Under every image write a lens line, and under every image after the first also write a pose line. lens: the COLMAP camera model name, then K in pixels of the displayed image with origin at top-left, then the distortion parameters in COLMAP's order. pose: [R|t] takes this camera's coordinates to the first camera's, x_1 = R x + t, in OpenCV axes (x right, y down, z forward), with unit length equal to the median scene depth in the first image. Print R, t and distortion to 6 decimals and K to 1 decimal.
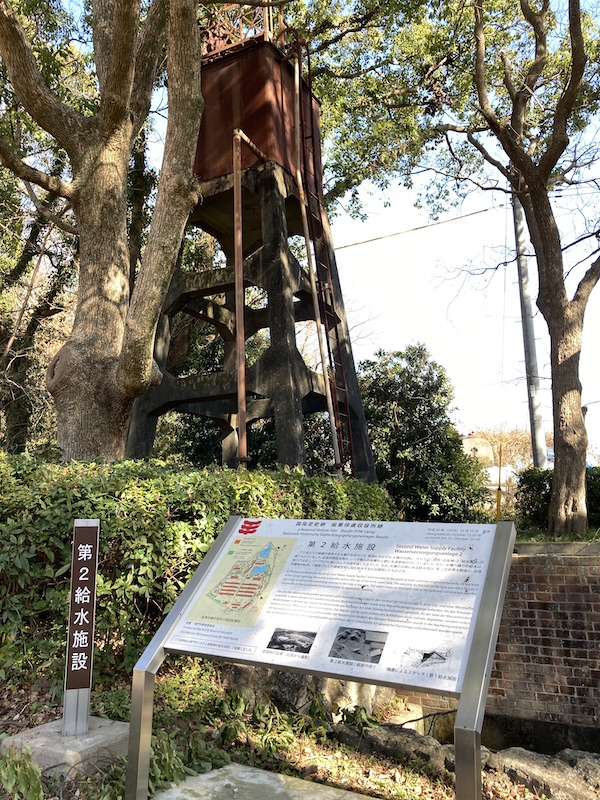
lens RADIAL K [[663.5, 0, 298.8], [0, 663.5, 404.0], [0, 0, 1]] dist [0.029586, 0.000690]
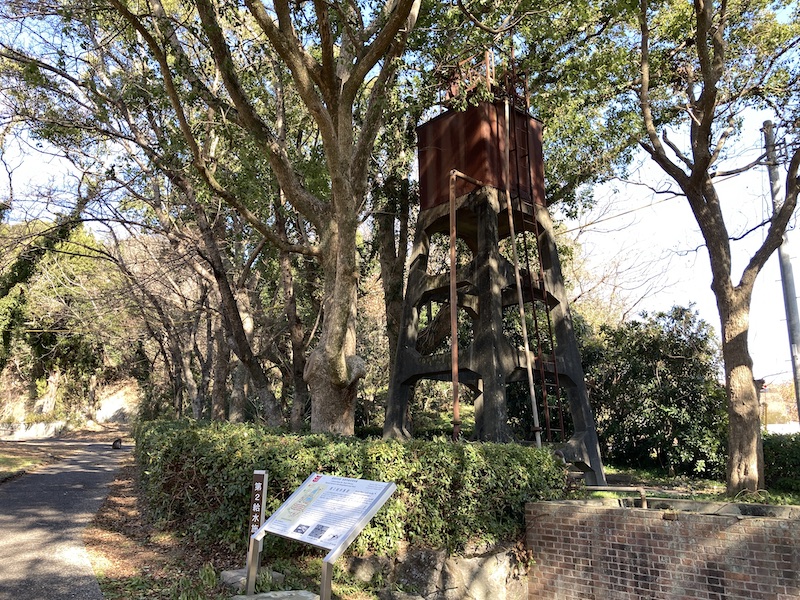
lens RADIAL K [[663.5, 0, 402.9], [0, 663.5, 304.4], [0, 0, 1]] dist [0.029586, 0.000690]
pose [[0.931361, -0.046163, -0.361160, 0.294701], [0.025010, 0.997698, -0.063028, -0.067813], [0.363238, 0.049669, 0.930372, -0.267411]]
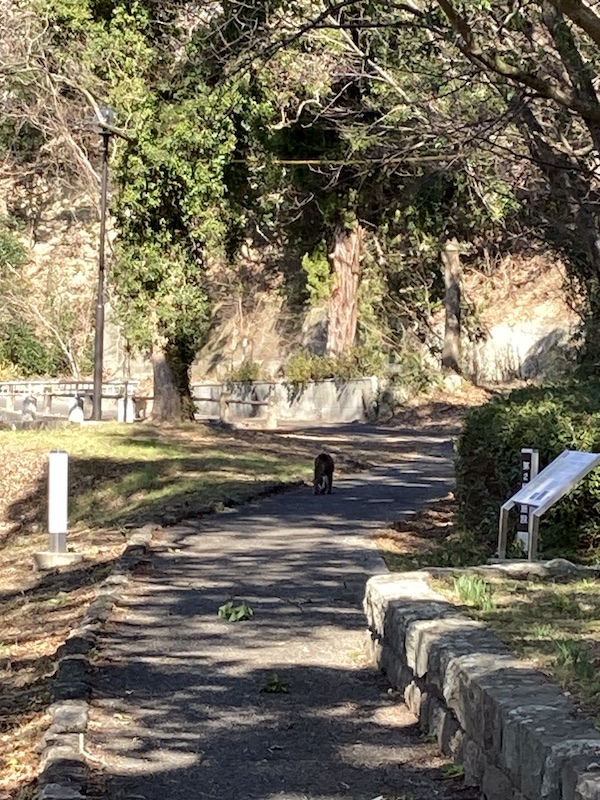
lens RADIAL K [[3286.5, 0, 300.0], [0, 3286.5, 400.1], [0, 0, 1]] dist [-0.017408, 0.000000]
pose [[0.643662, 0.017485, -0.765110, 2.191716], [0.086247, 0.991713, 0.095219, -0.311140], [0.760435, -0.127277, 0.636820, -1.854199]]
